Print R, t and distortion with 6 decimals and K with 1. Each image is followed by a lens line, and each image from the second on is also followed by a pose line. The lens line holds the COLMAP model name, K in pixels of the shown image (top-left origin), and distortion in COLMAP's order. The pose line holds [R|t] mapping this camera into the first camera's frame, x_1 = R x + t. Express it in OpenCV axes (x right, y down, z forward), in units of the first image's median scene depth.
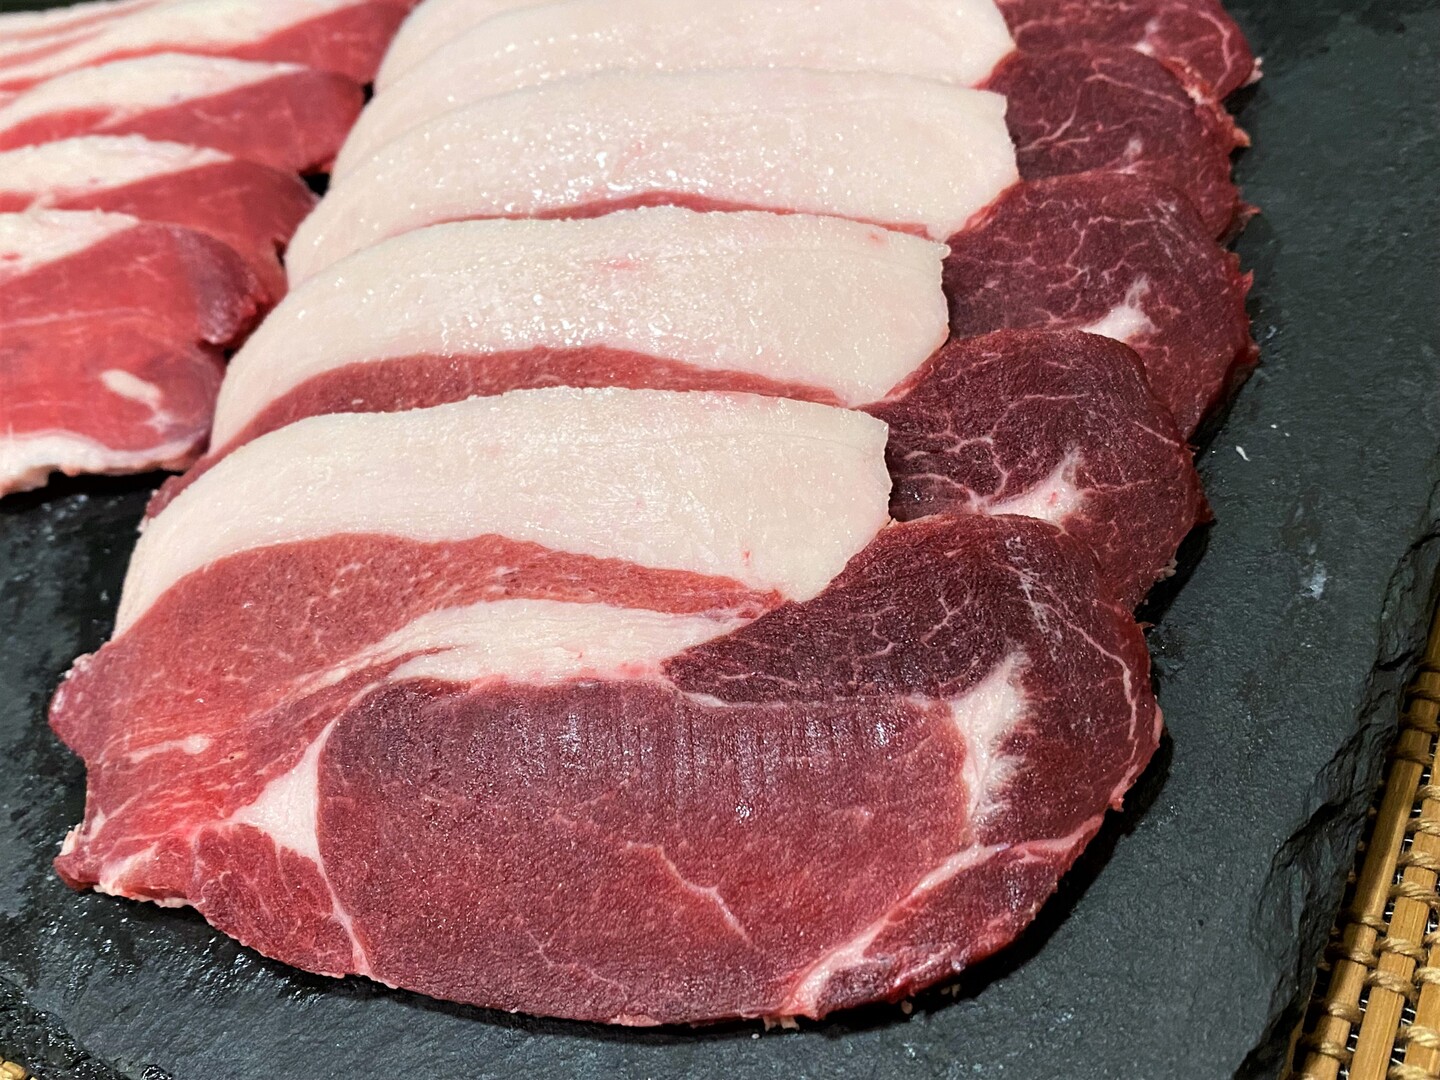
lens RADIAL K [[1502.4, 0, 720.5], [0, 1502.4, 536.9], [0, 0, 1]] dist [0.057073, 0.000000]
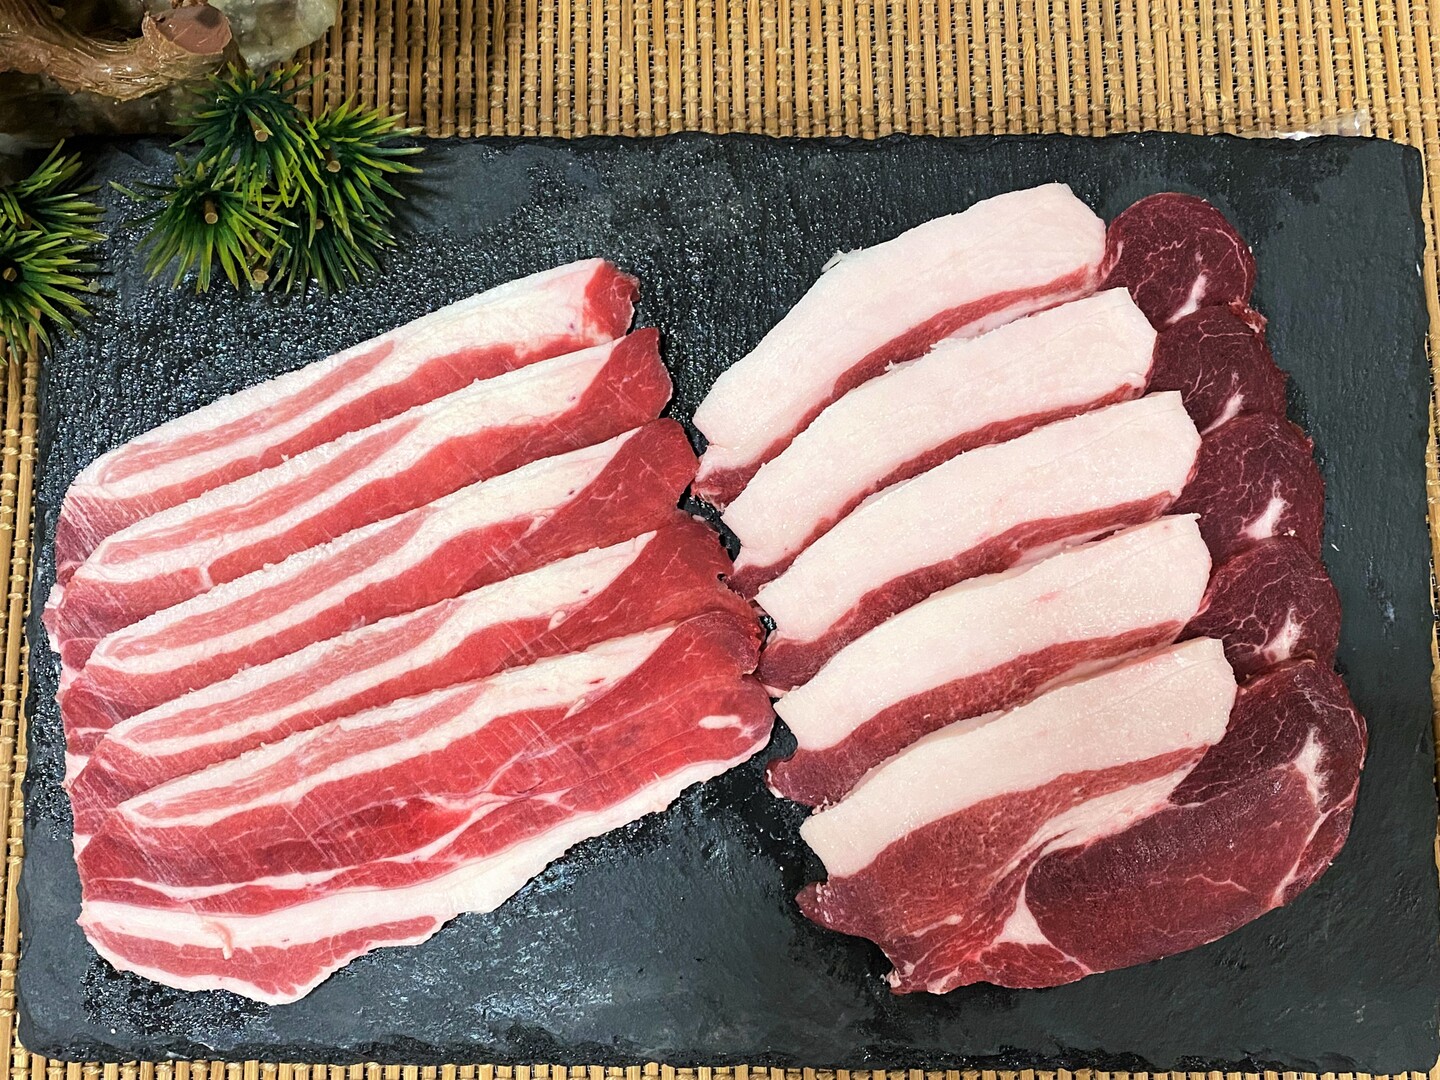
lens RADIAL K [[1531.5, 0, 716.7], [0, 1531.5, 533.0], [0, 0, 1]] dist [0.057740, 0.000000]
pose [[0.857086, -0.442382, 0.264012, -0.933705], [0.242273, 0.798381, 0.551264, -1.470855], [-0.454652, -0.408518, 0.791458, -0.245107]]
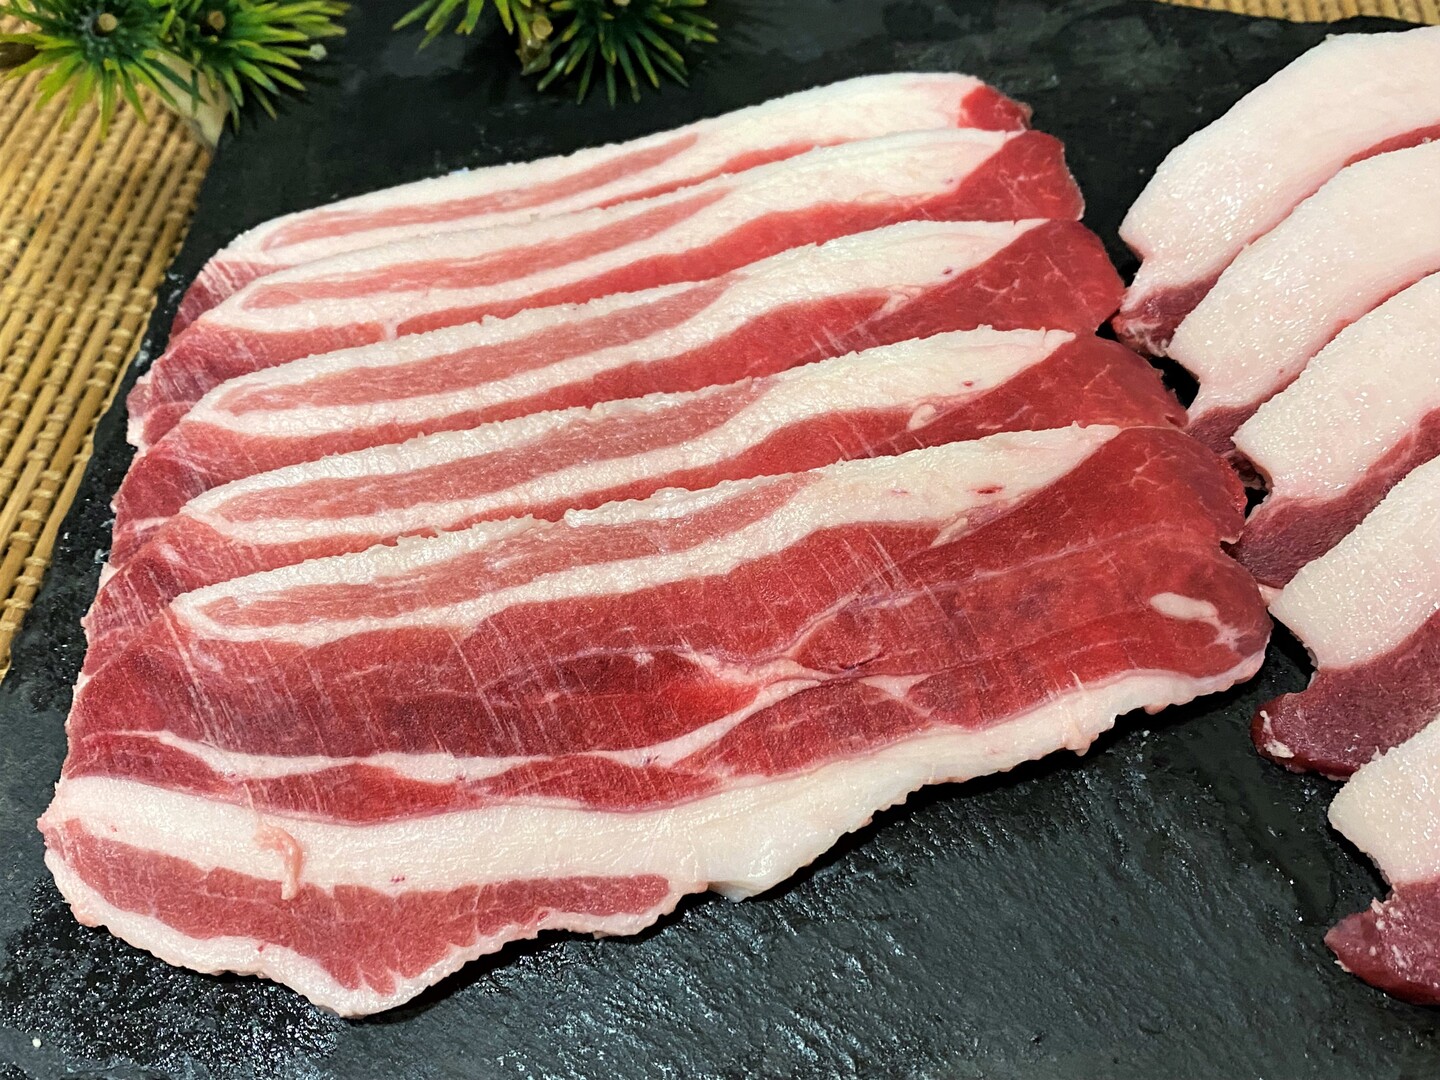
lens RADIAL K [[1531.5, 0, 731.9], [0, 1531.5, 521.2], [0, 0, 1]] dist [0.057740, 0.000000]
pose [[0.901399, -0.185583, 0.391202, -1.291610], [0.165425, 0.982557, 0.084947, -0.358383], [-0.400143, -0.011857, 0.916376, 0.301271]]
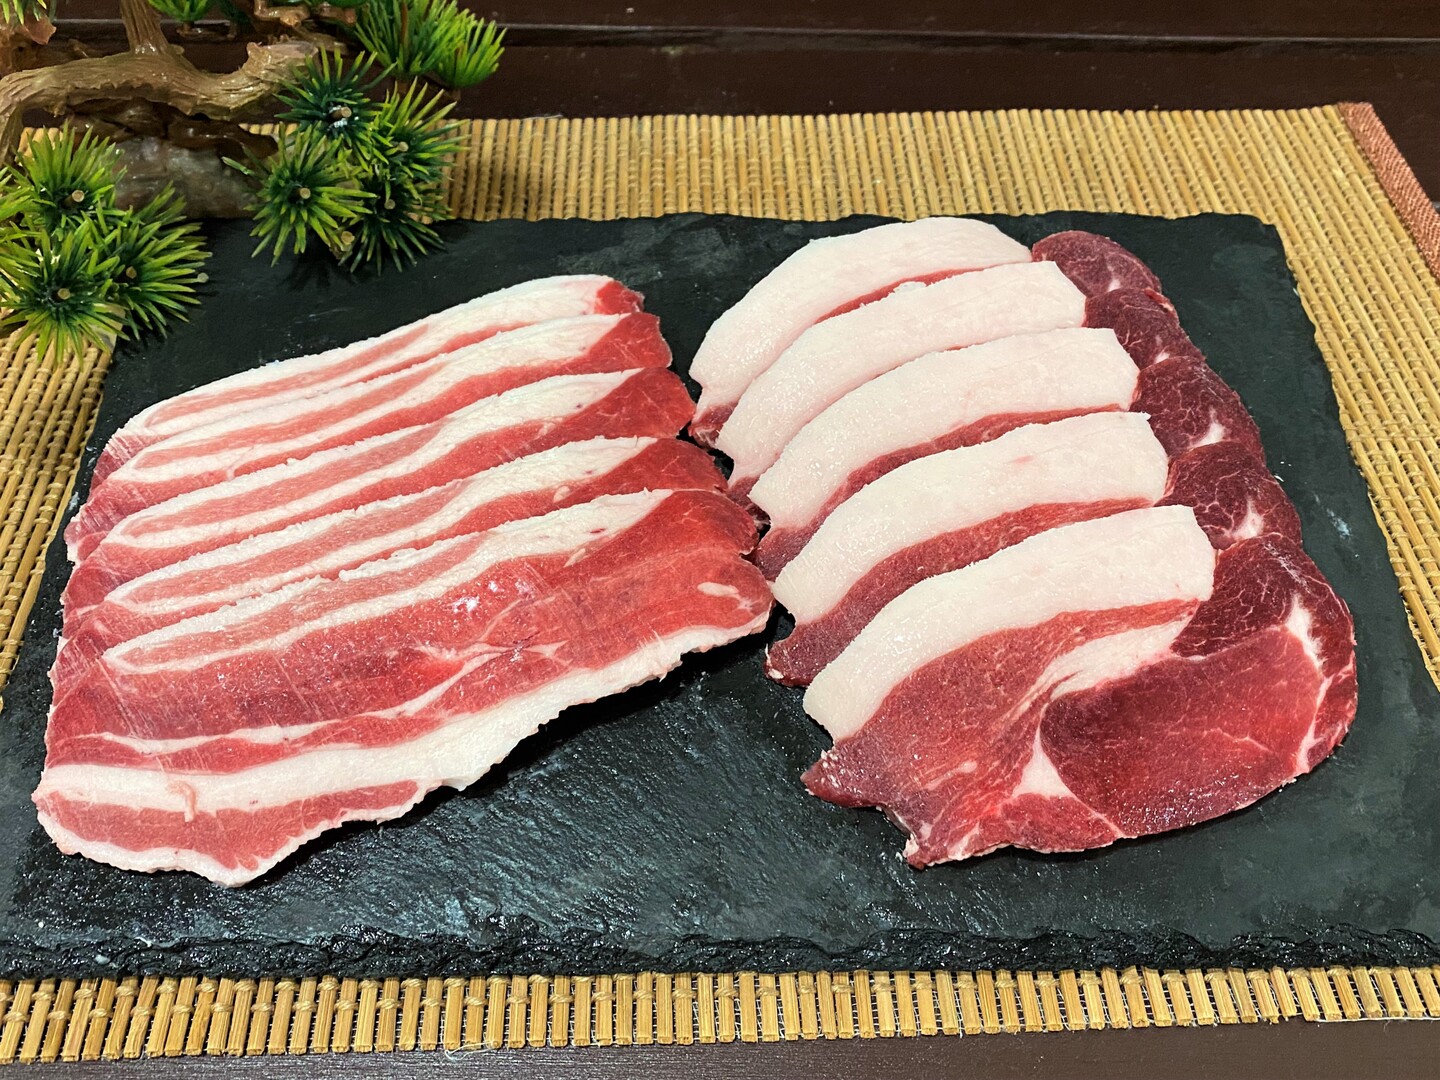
lens RADIAL K [[1365.6, 0, 727.2], [0, 1365.6, 504.0], [0, 0, 1]] dist [0.008161, 0.000000]
pose [[0.844134, -0.247359, 0.475659, -1.338517], [0.250533, 0.966373, 0.057937, -0.352786], [-0.473996, 0.070262, 0.877719, -0.361364]]
